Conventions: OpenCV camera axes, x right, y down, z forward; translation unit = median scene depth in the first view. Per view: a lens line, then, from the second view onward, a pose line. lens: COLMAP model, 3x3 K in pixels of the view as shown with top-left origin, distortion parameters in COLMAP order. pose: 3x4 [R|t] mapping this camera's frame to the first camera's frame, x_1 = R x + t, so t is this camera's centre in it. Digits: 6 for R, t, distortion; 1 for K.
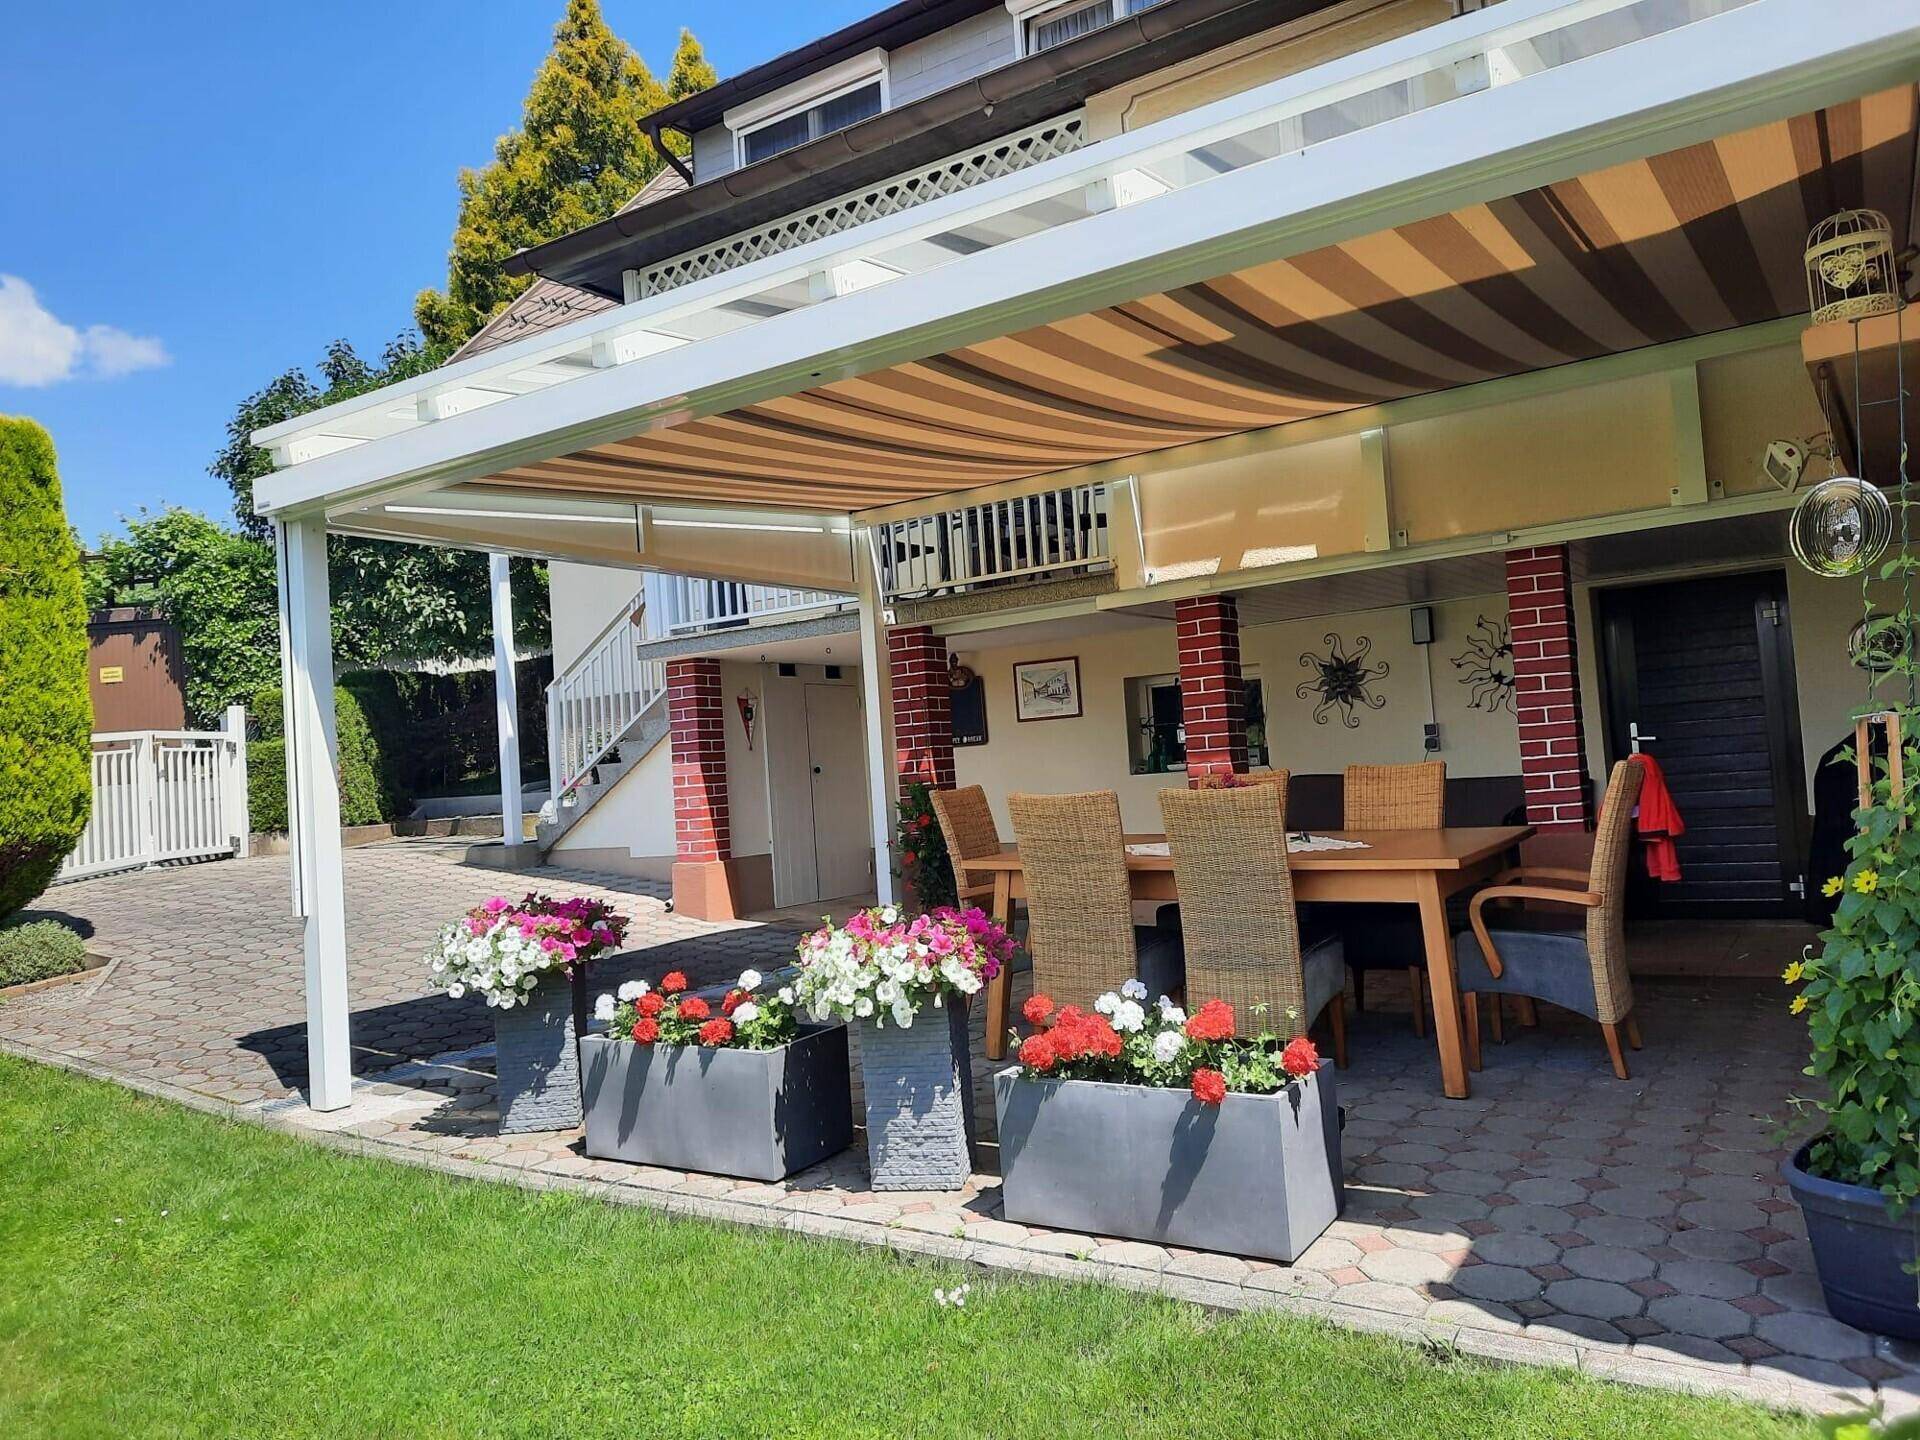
lens RADIAL K [[1394.2, 0, 976.8], [0, 1394.2, 720.6], [0, 0, 1]] dist [0.050500, -0.052766]
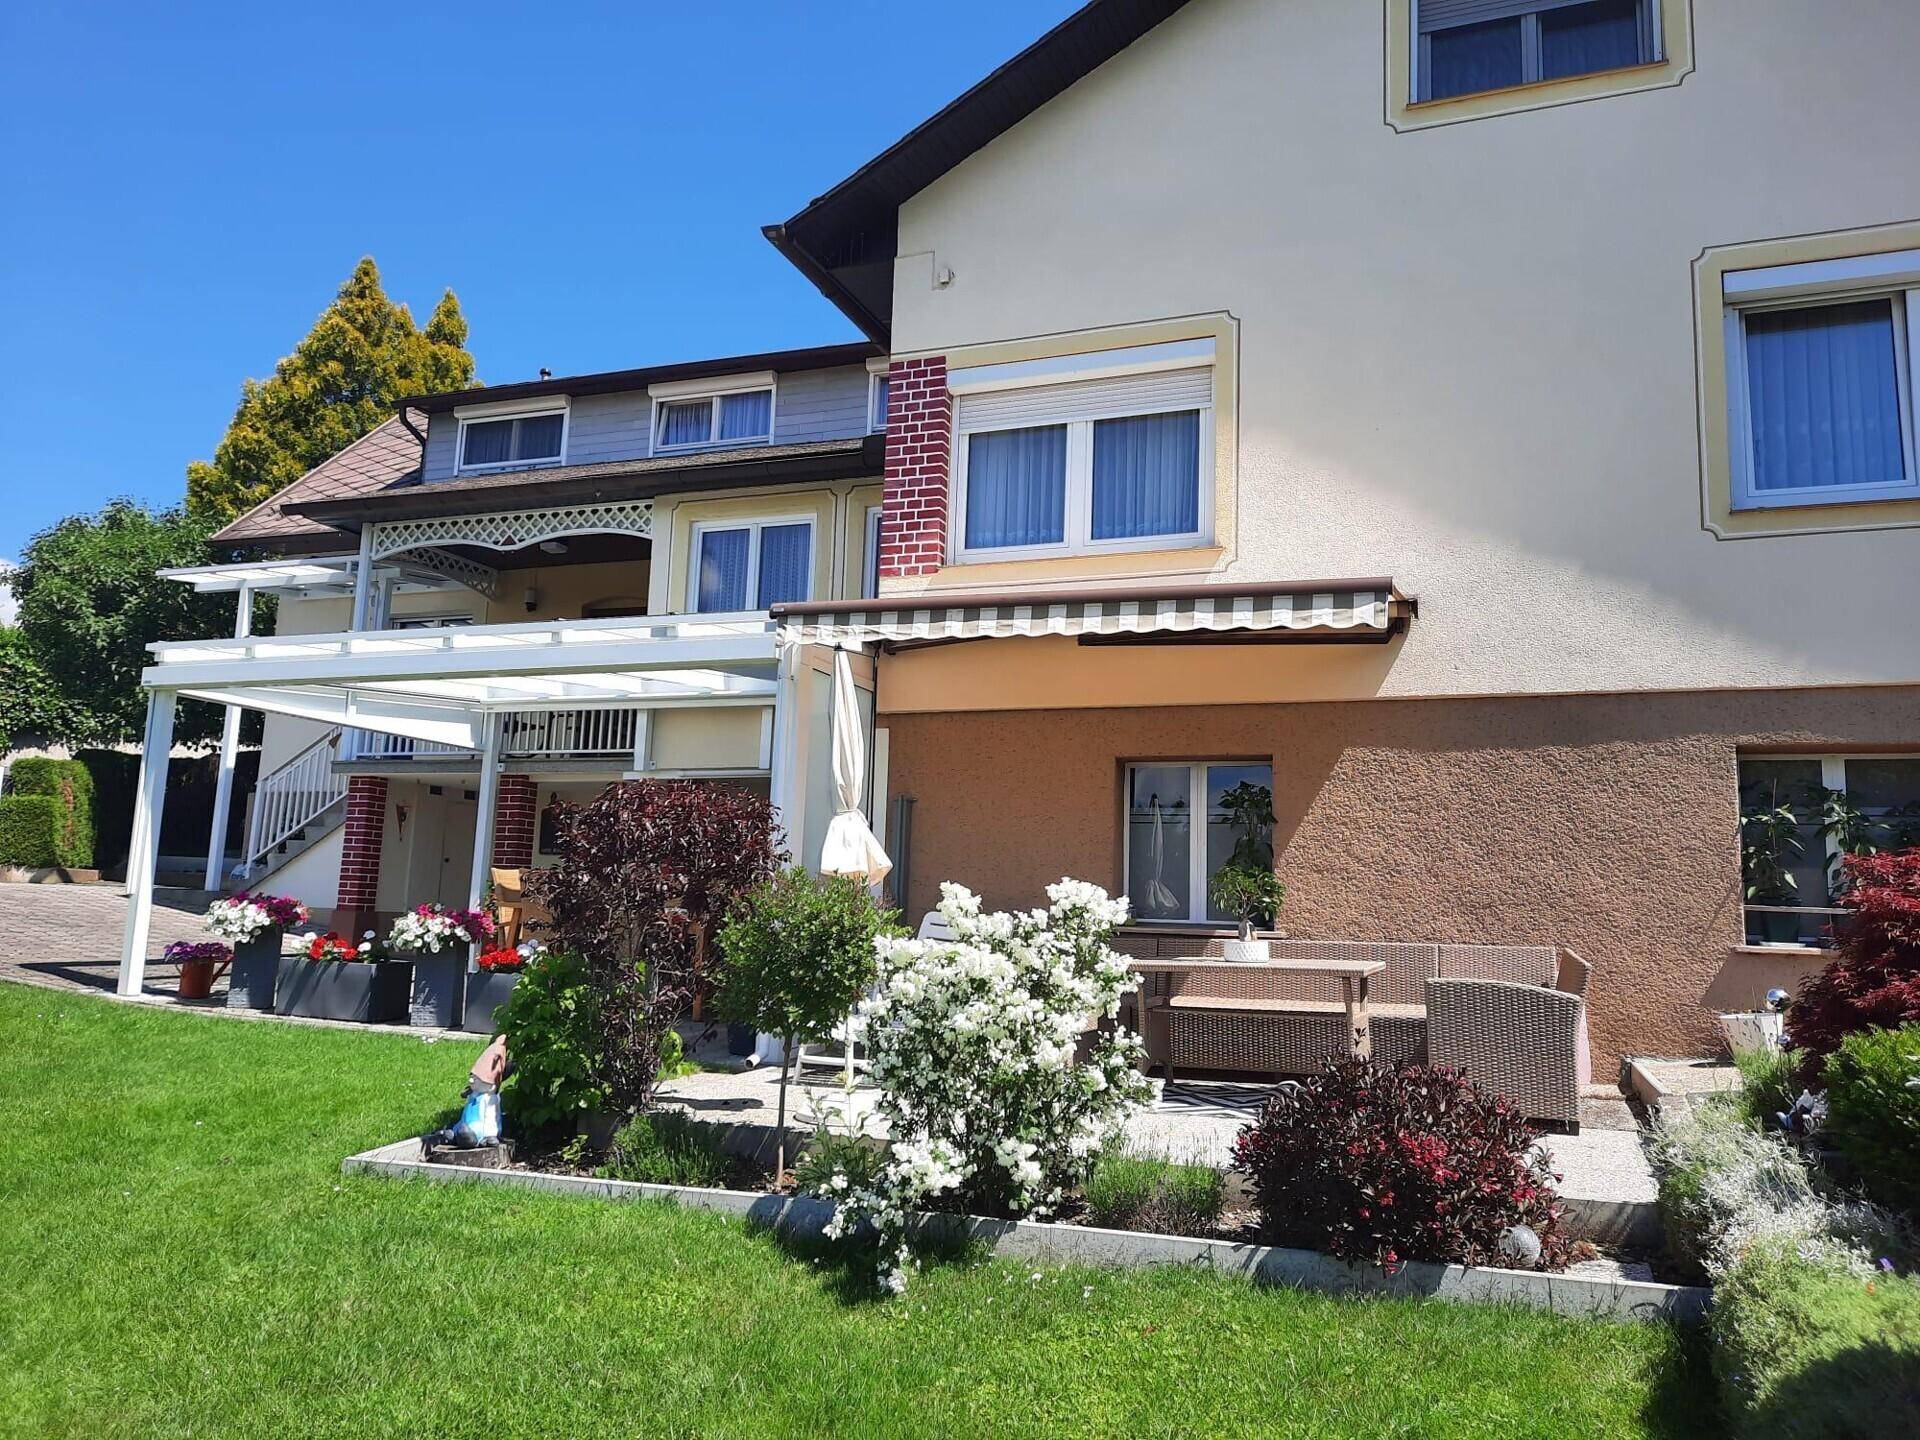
lens RADIAL K [[1394.2, 0, 979.5], [0, 1394.2, 705.4], [0, 0, 1]] dist [0.050500, -0.052766]
pose [[0.971759, 0.132246, 0.195438, 0.132527], [-0.108353, 0.985798, -0.128301, 0.003705], [-0.209630, 0.103501, 0.972287, -0.634503]]
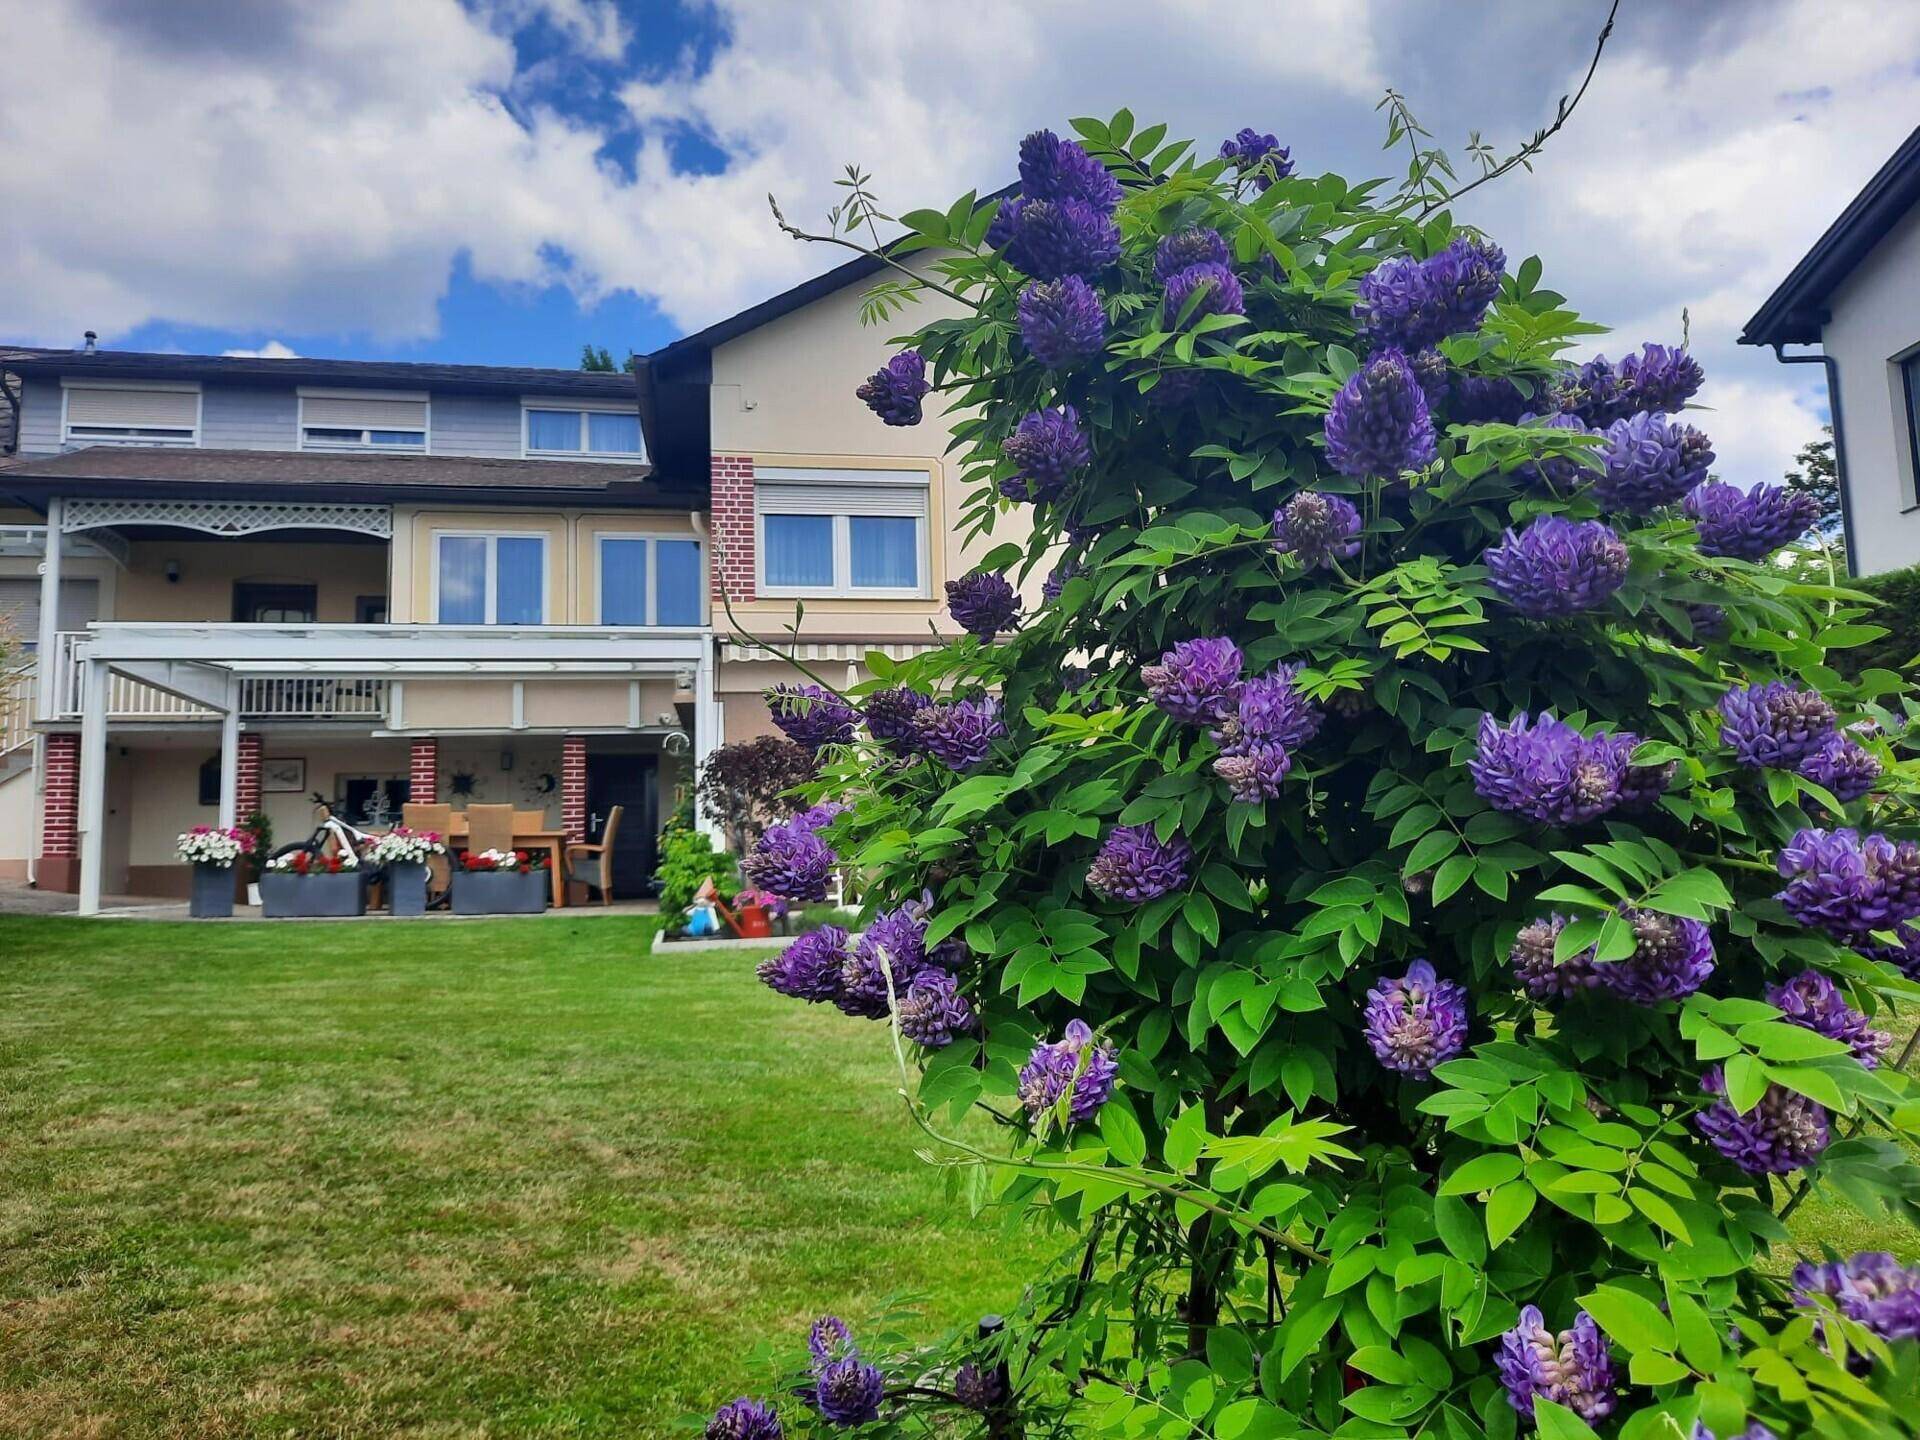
lens RADIAL K [[1394.2, 0, 966.4], [0, 1394.2, 700.3], [0, 0, 1]] dist [0.050500, -0.052766]
pose [[0.725021, 0.137028, 0.674958, -0.564939], [-0.051288, 0.988029, -0.145495, 0.103890], [-0.686815, 0.070870, 0.723369, -0.929264]]
